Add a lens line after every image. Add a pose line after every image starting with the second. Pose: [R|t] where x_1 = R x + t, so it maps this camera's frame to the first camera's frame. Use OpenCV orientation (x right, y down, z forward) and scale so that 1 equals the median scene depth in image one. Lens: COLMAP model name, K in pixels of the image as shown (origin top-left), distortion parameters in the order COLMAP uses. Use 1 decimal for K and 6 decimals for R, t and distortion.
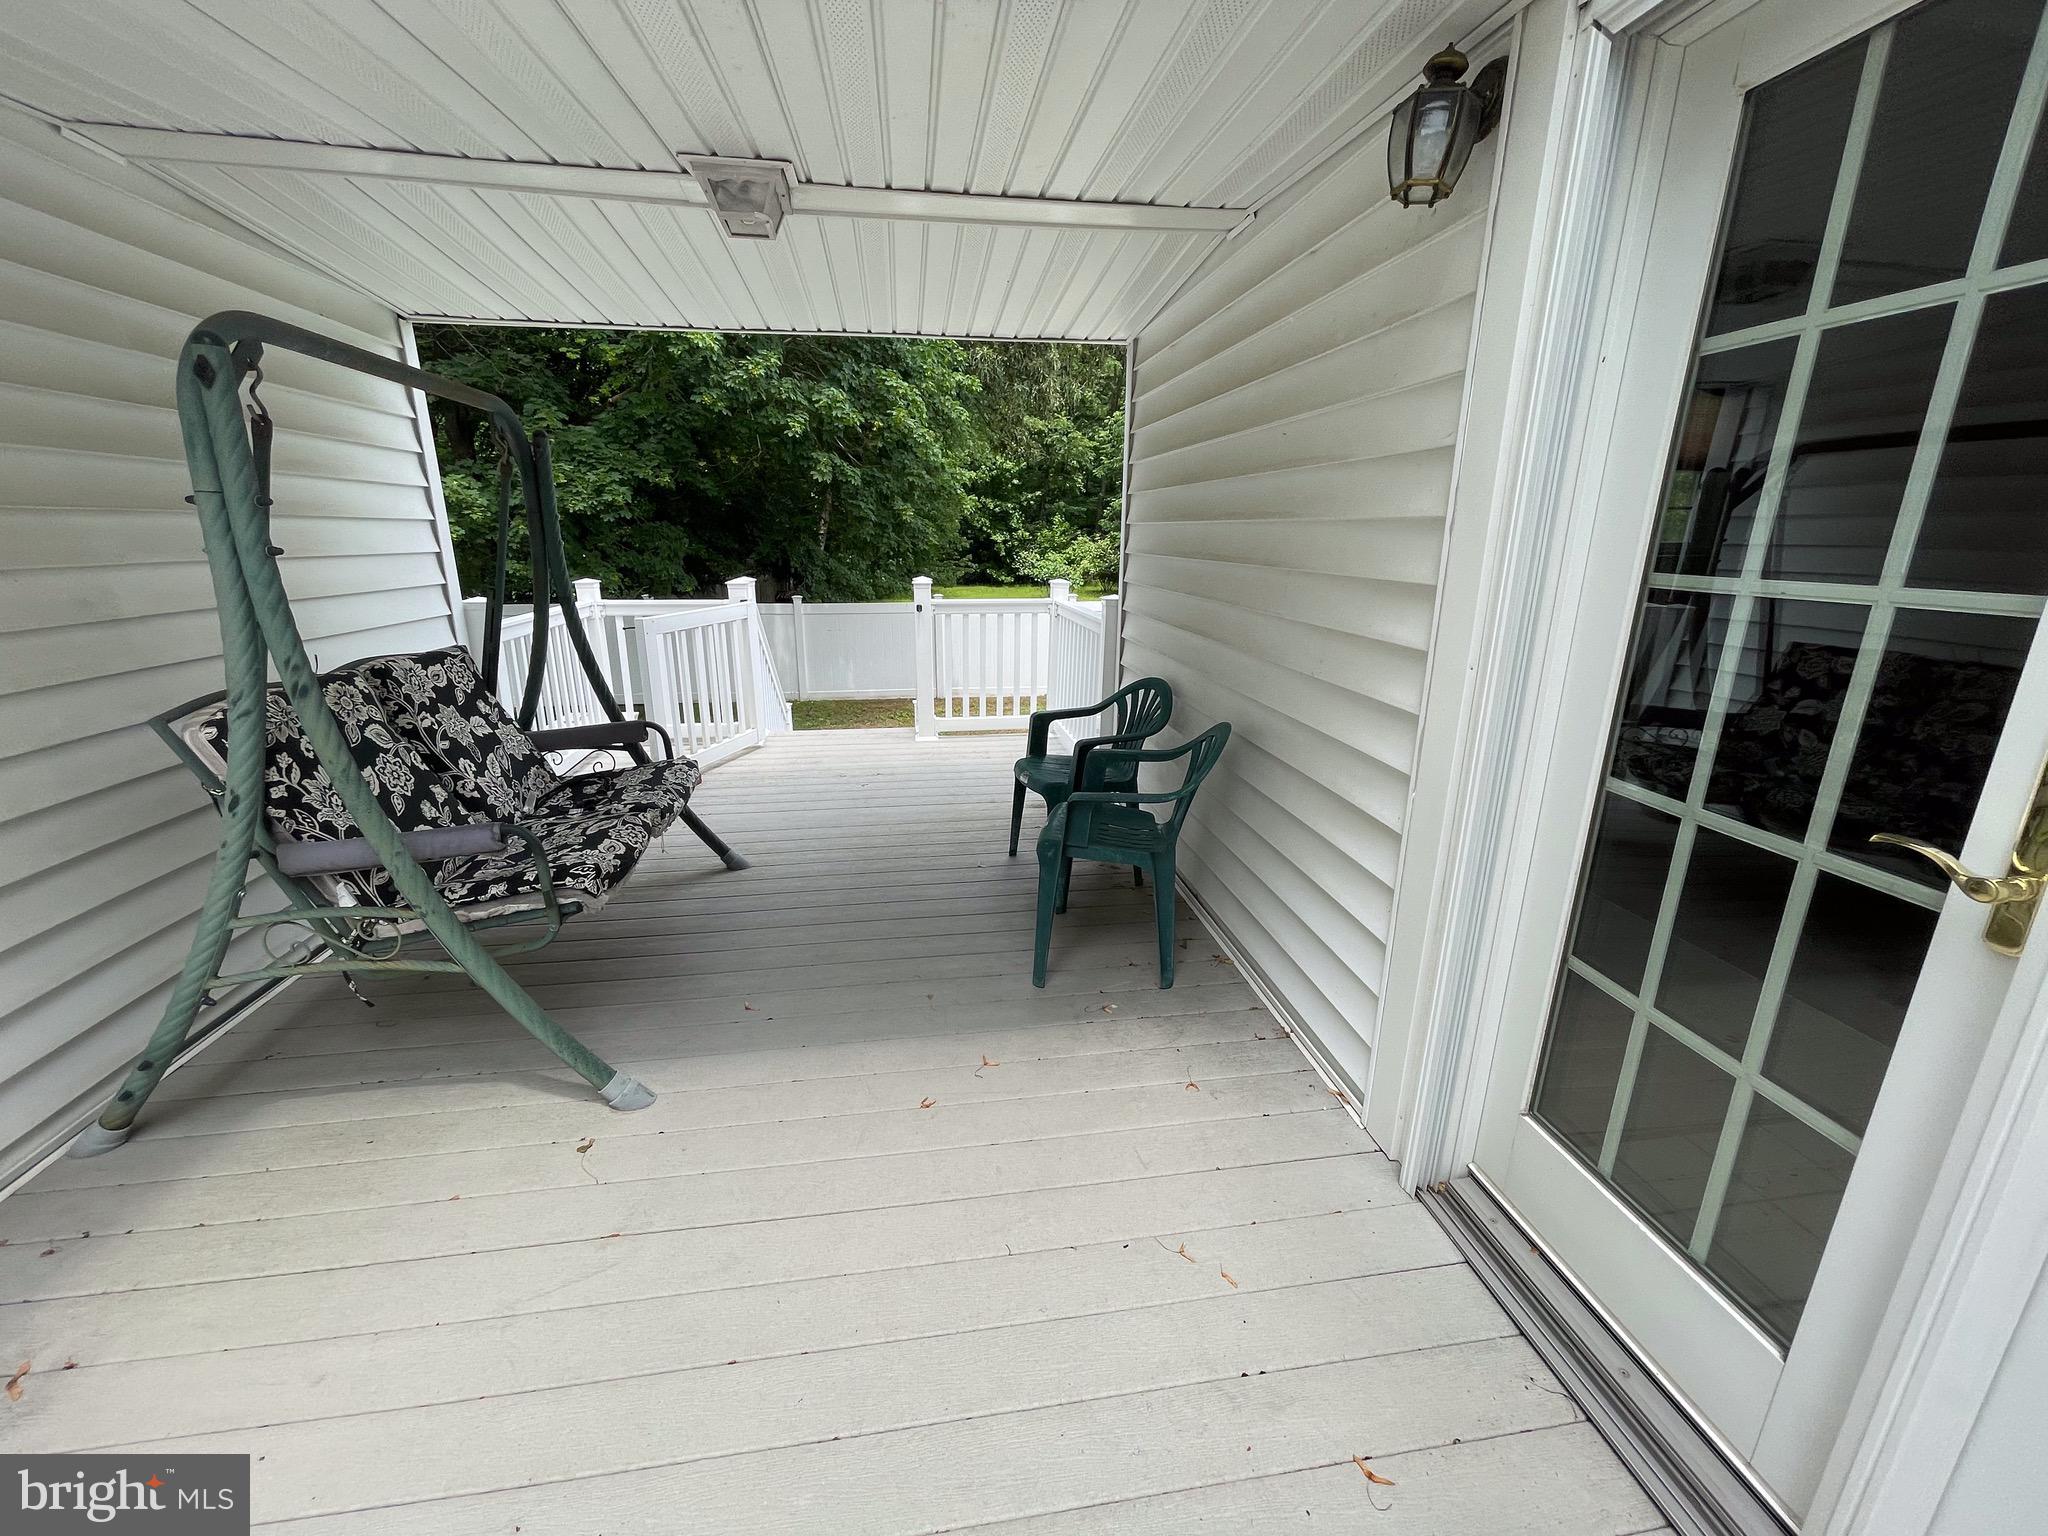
lens RADIAL K [[825.6, 0, 1029.3], [0, 825.6, 759.5], [0, 0, 1]] dist [0.003254, -0.002048]
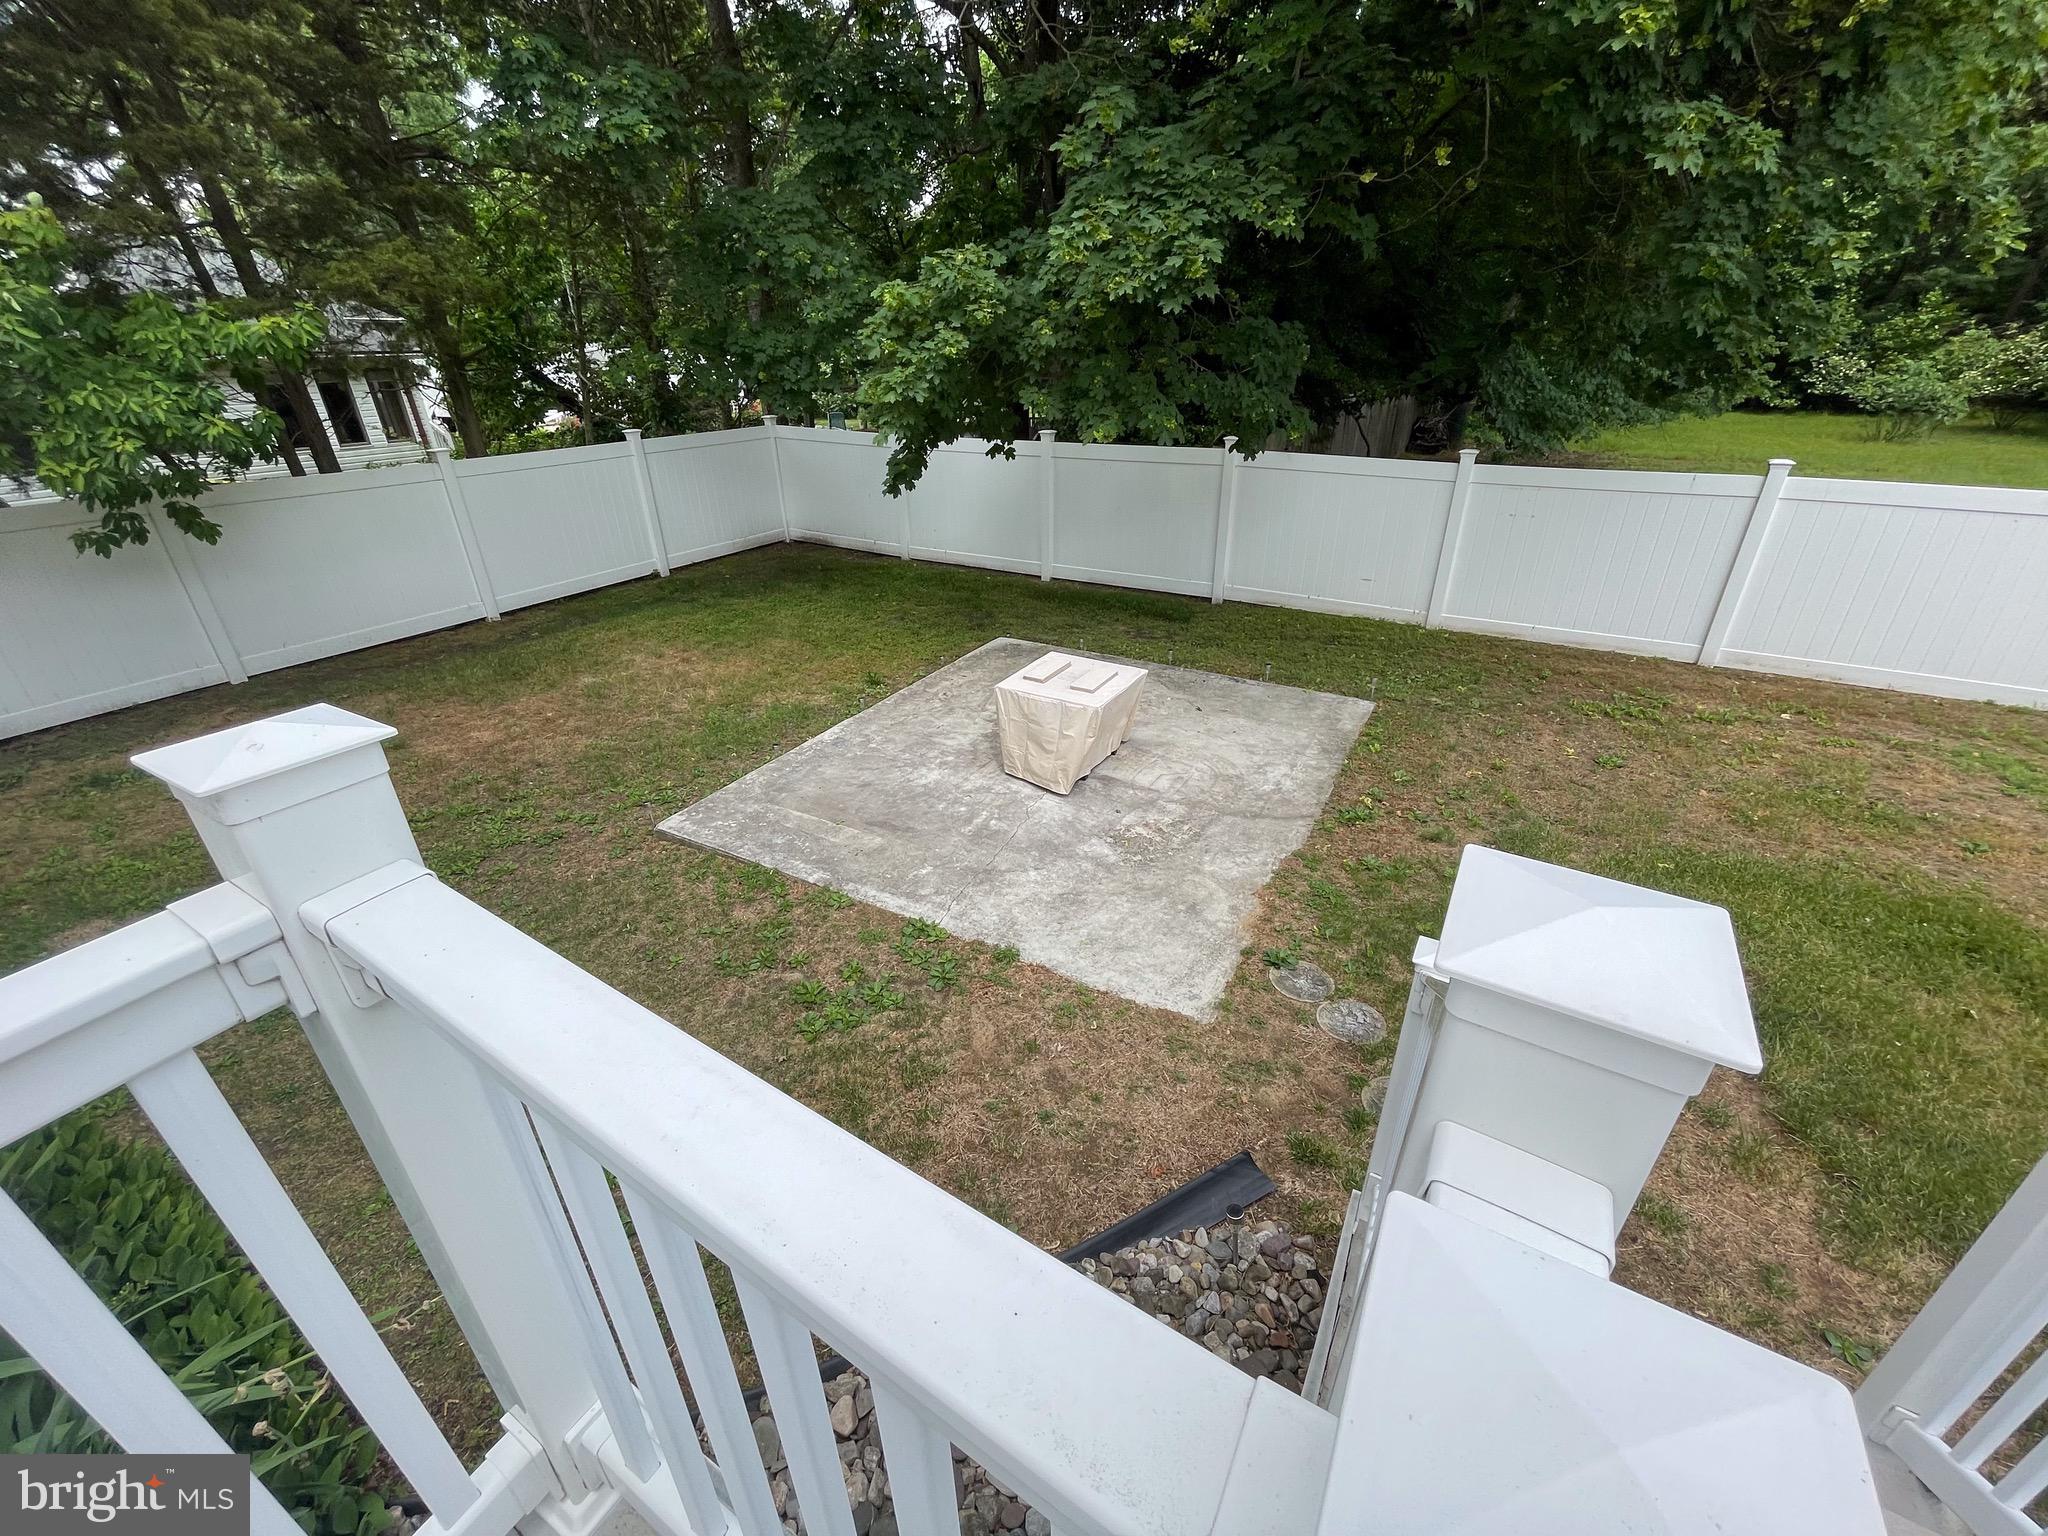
lens RADIAL K [[825.6, 0, 1026.7], [0, 825.6, 765.7], [0, 0, 1]] dist [0.003254, -0.002048]
pose [[0.771127, 0.268553, -0.577272, -0.174402], [-0.143546, 0.956677, 0.253307, -0.119720], [0.620289, -0.112467, 0.776269, 0.454632]]
